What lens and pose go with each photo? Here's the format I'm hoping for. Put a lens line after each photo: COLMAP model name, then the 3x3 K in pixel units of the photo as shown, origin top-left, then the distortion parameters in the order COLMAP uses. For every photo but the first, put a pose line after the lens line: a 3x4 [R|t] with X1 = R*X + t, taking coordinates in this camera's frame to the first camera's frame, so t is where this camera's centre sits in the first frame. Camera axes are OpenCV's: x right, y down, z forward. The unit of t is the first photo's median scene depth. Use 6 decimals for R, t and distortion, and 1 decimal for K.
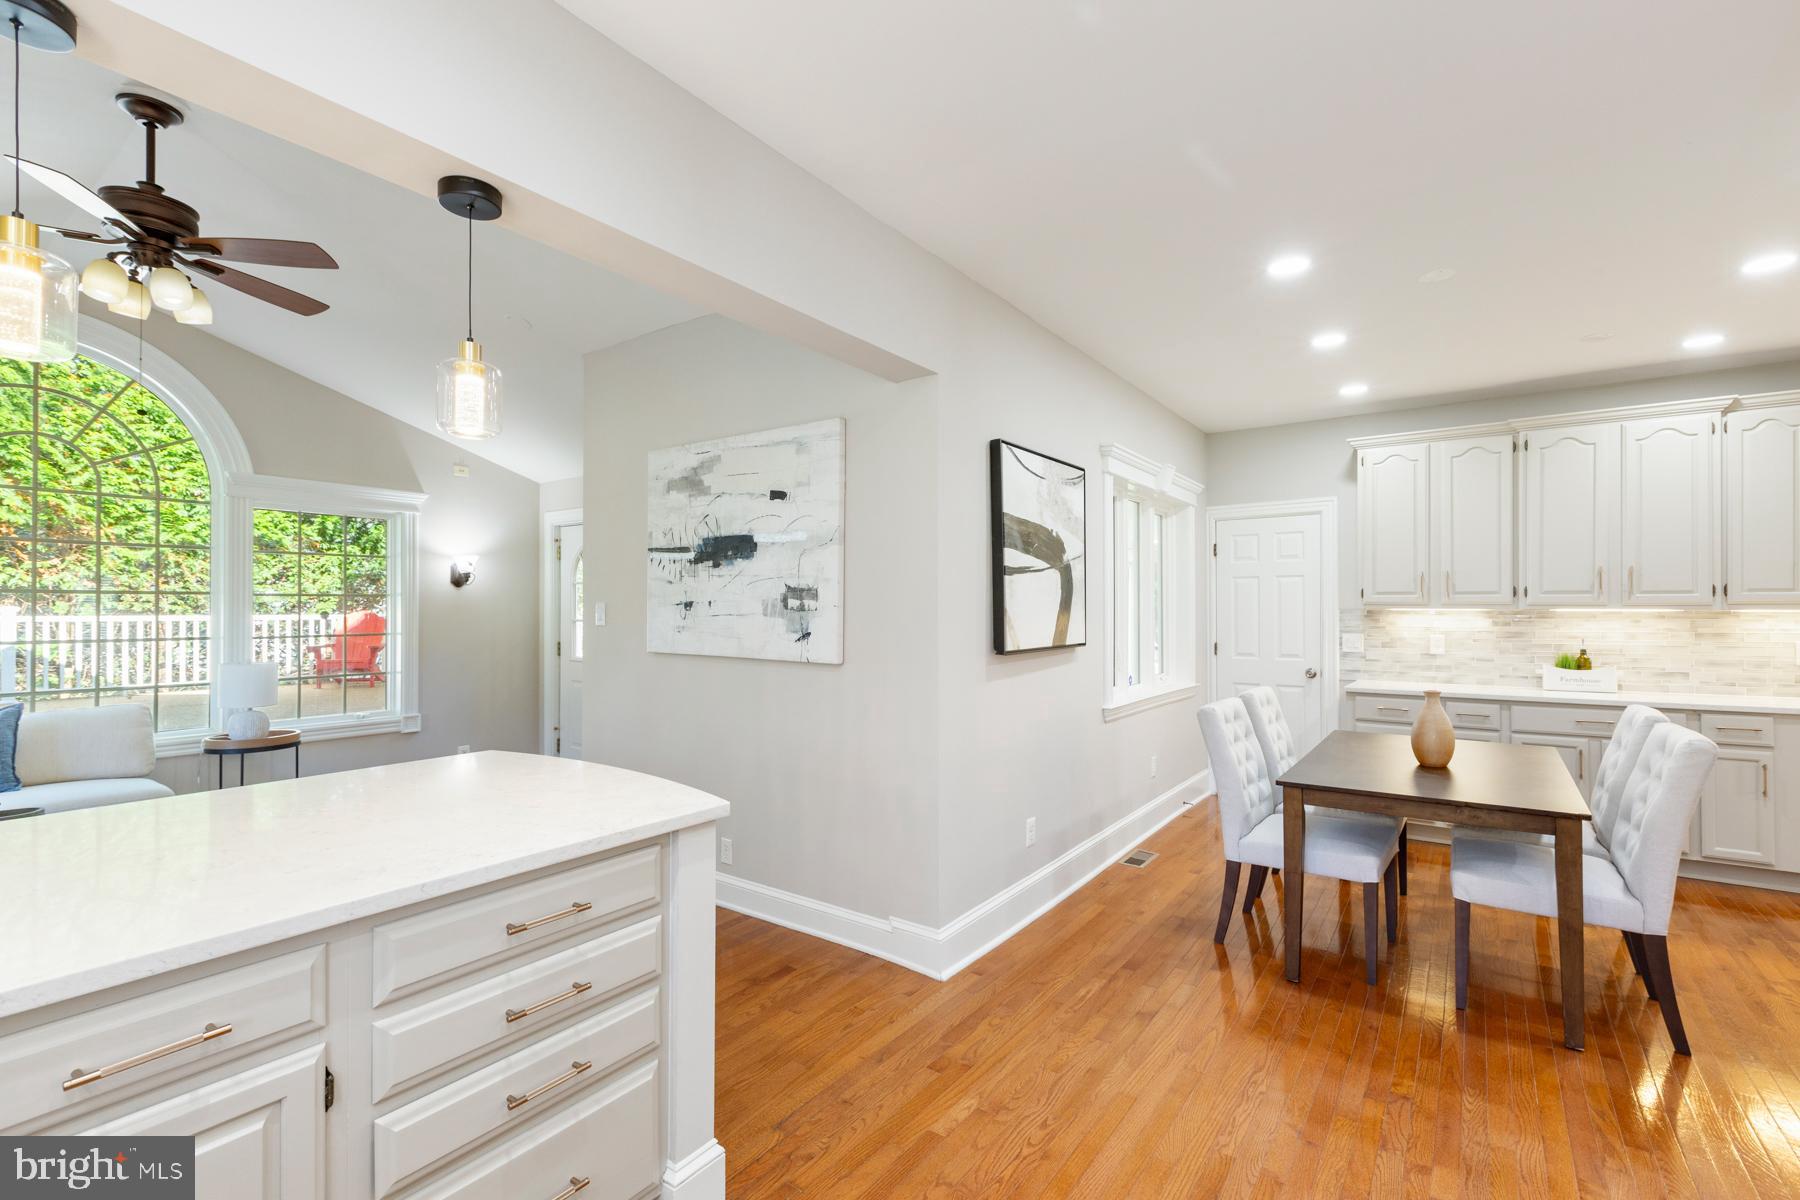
lens RADIAL K [[803.4, 0, 902.4], [0, 803.4, 606.9], [0, 0, 1]] dist [0.004298, -0.001756]
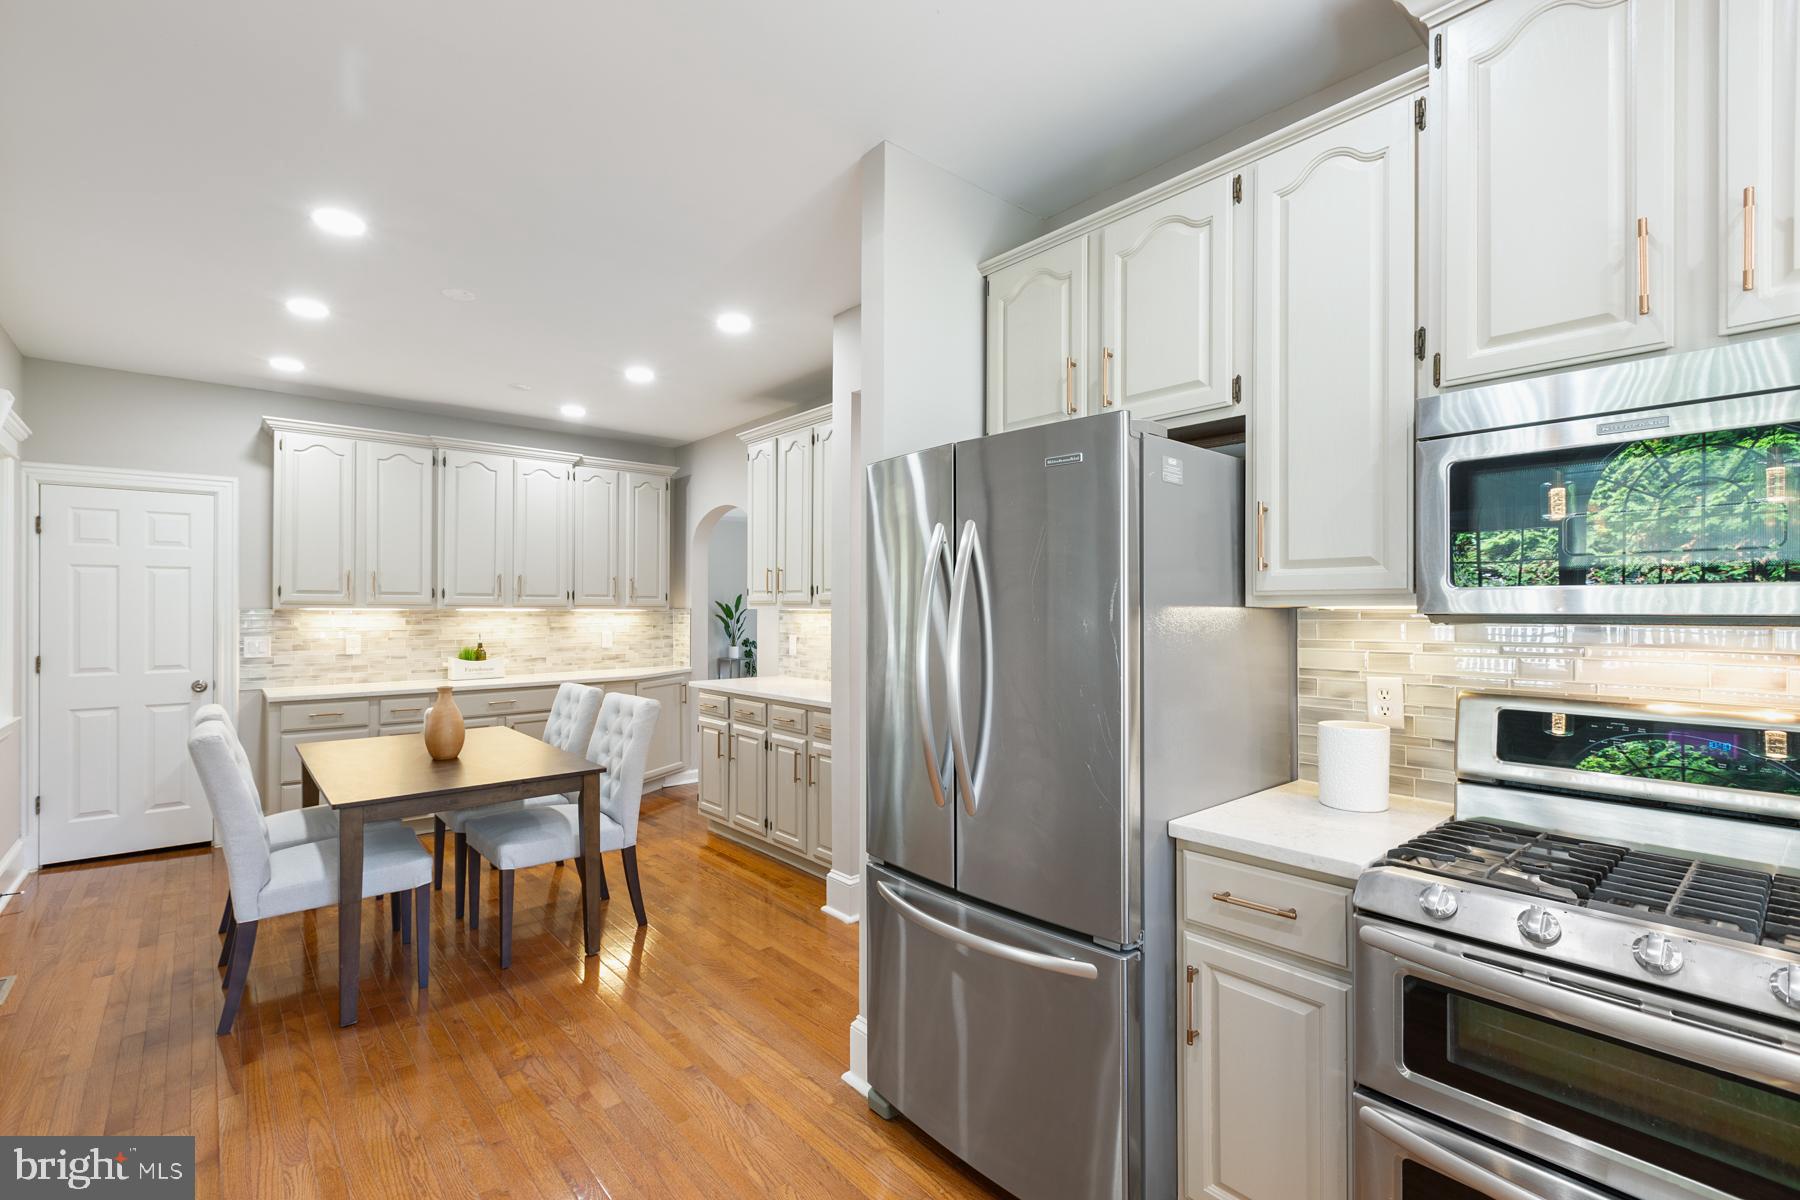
lens RADIAL K [[803.4, 0, 904.9], [0, 803.4, 601.5], [0, 0, 1]] dist [0.004298, -0.001756]
pose [[0.231484, 0.010677, 0.972780, -0.164206], [-0.003242, 0.999943, -0.010204, 0.002037], [-0.972833, -0.000791, 0.231506, 0.129688]]
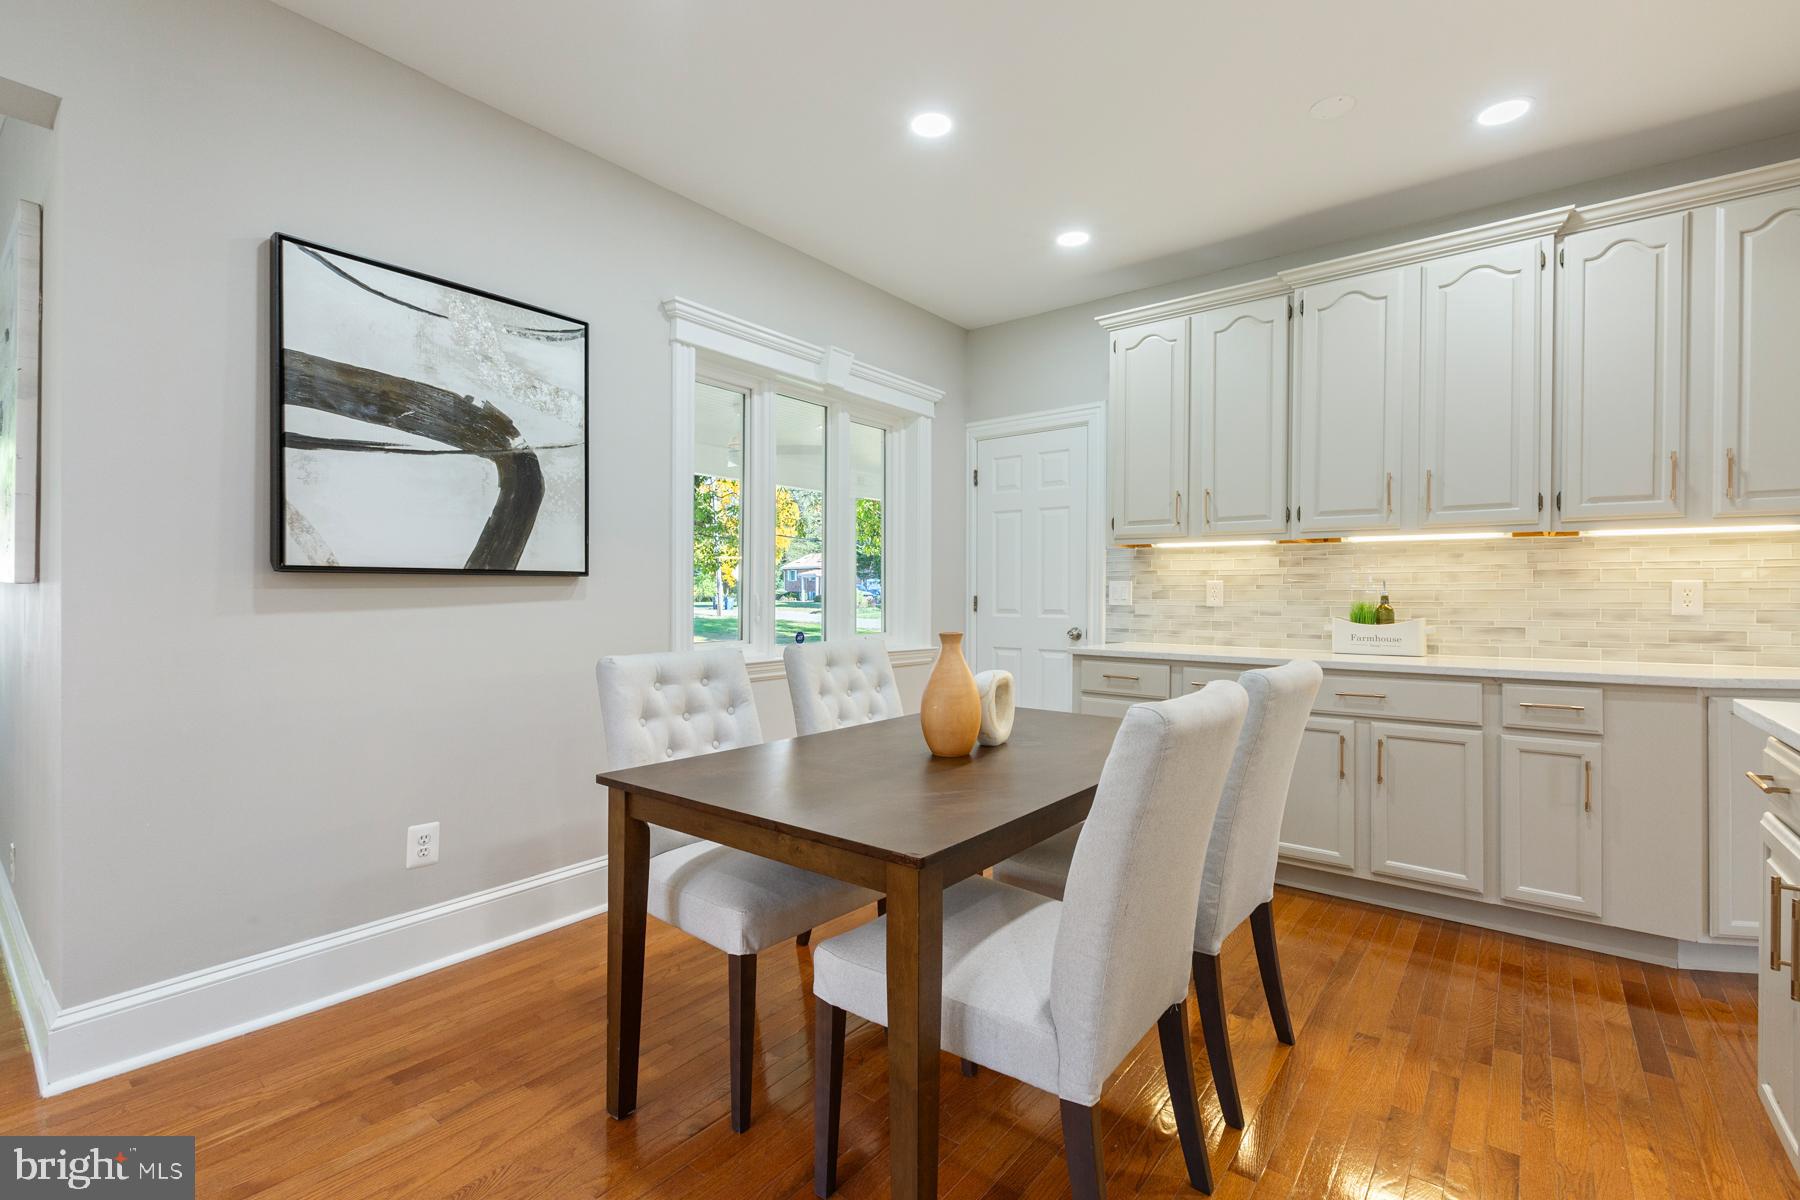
lens RADIAL K [[803.4, 0, 900.7], [0, 803.4, 594.7], [0, 0, 1]] dist [0.004298, -0.001756]
pose [[0.998666, 0.005650, -0.051334, 0.479972], [-0.005396, 0.999972, 0.005090, 0.053137], [0.051362, -0.004806, 0.998669, 0.283749]]
